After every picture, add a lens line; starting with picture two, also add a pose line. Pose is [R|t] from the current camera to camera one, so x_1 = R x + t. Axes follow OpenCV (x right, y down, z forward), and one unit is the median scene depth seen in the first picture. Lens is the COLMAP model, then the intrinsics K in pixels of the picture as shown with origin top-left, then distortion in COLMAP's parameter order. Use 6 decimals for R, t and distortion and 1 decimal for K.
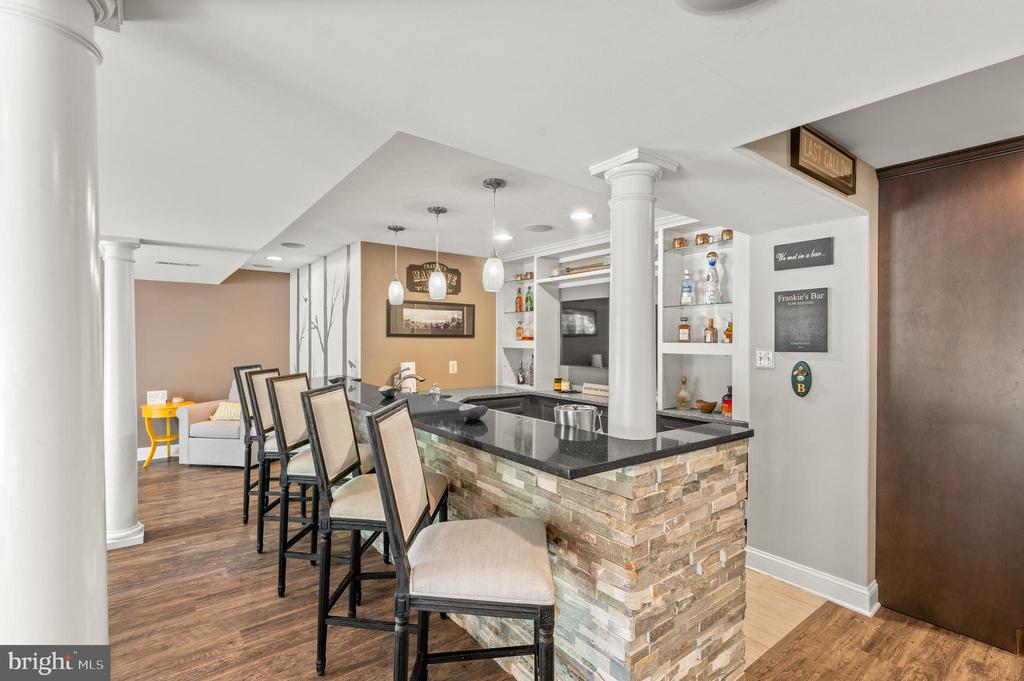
lens RADIAL K [[478.1, 0, 507.6], [0, 478.1, 342.1], [0, 0, 1]] dist [-0.002066, -0.000133]
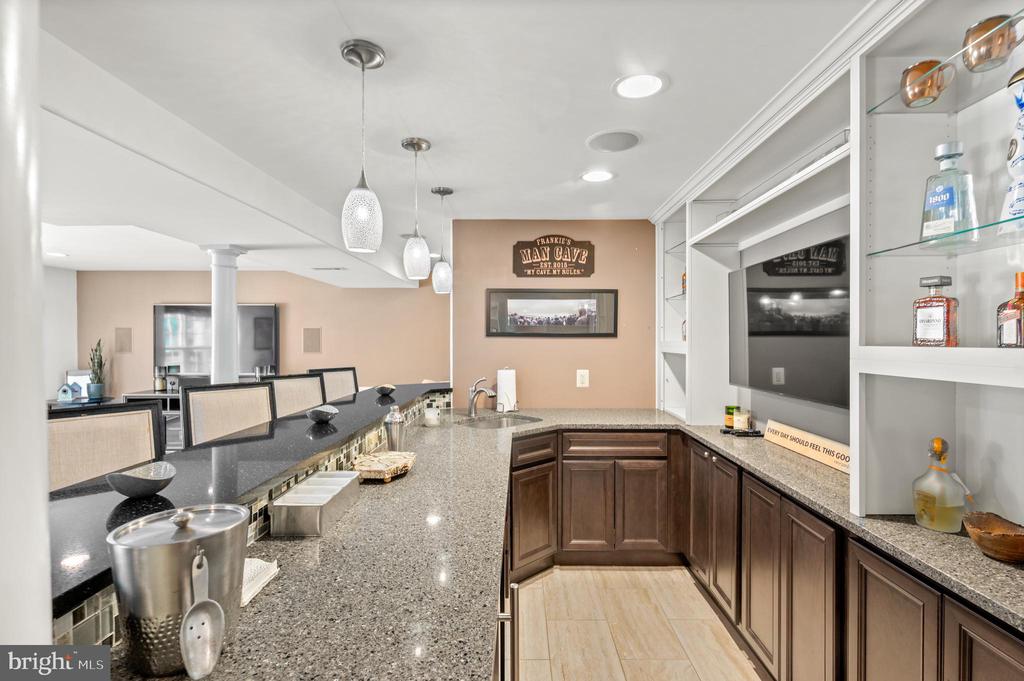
lens RADIAL K [[478.1, 0, 516.1], [0, 478.1, 344.0], [0, 0, 1]] dist [-0.002066, -0.000133]
pose [[0.793037, 0.001710, -0.609171, 0.255432], [-0.000336, 0.999997, 0.002369, -0.000993], [0.609173, -0.001674, 0.793036, 0.389905]]
